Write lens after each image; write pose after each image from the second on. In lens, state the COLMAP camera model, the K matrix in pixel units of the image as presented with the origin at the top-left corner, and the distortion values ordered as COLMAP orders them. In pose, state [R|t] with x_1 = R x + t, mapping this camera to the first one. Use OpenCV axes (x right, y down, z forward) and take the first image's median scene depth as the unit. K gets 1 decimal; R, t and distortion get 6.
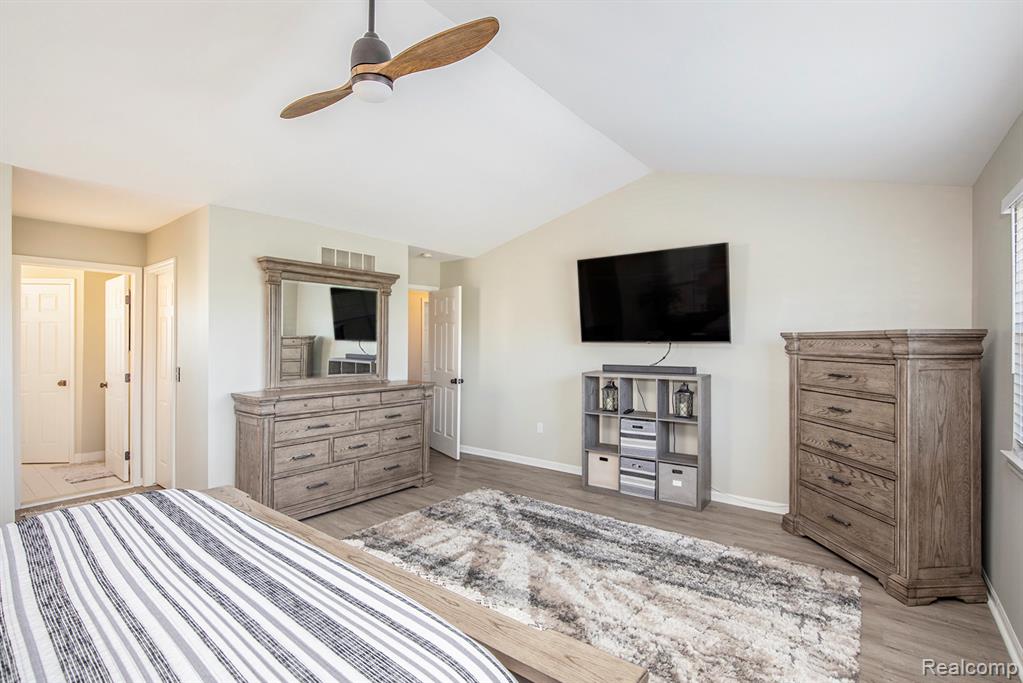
lens RADIAL K [[483.2, 0, 504.5], [0, 483.2, 343.1], [0, 0, 1]] dist [-0.023748, 0.000665]
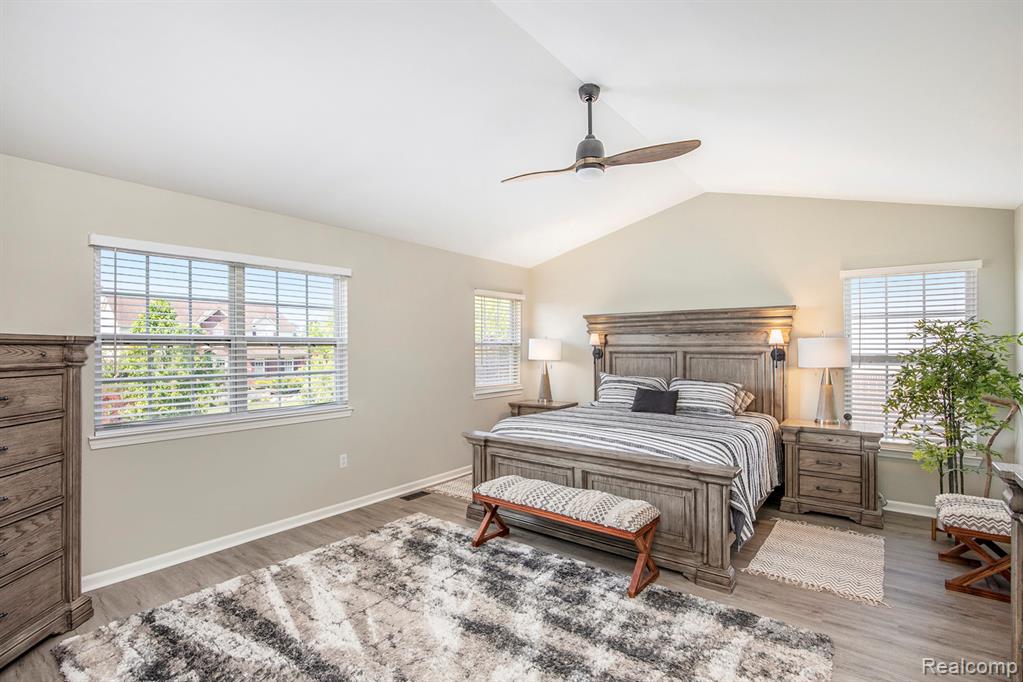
lens RADIAL K [[483.2, 0, 504.5], [0, 483.2, 342.6], [0, 0, 1]] dist [-0.023748, 0.000665]
pose [[-0.999011, 0.002079, -0.044412, 0.021478], [0.002541, 0.999943, -0.010349, -0.002749], [0.044388, -0.010452, -0.998960, 1.854832]]
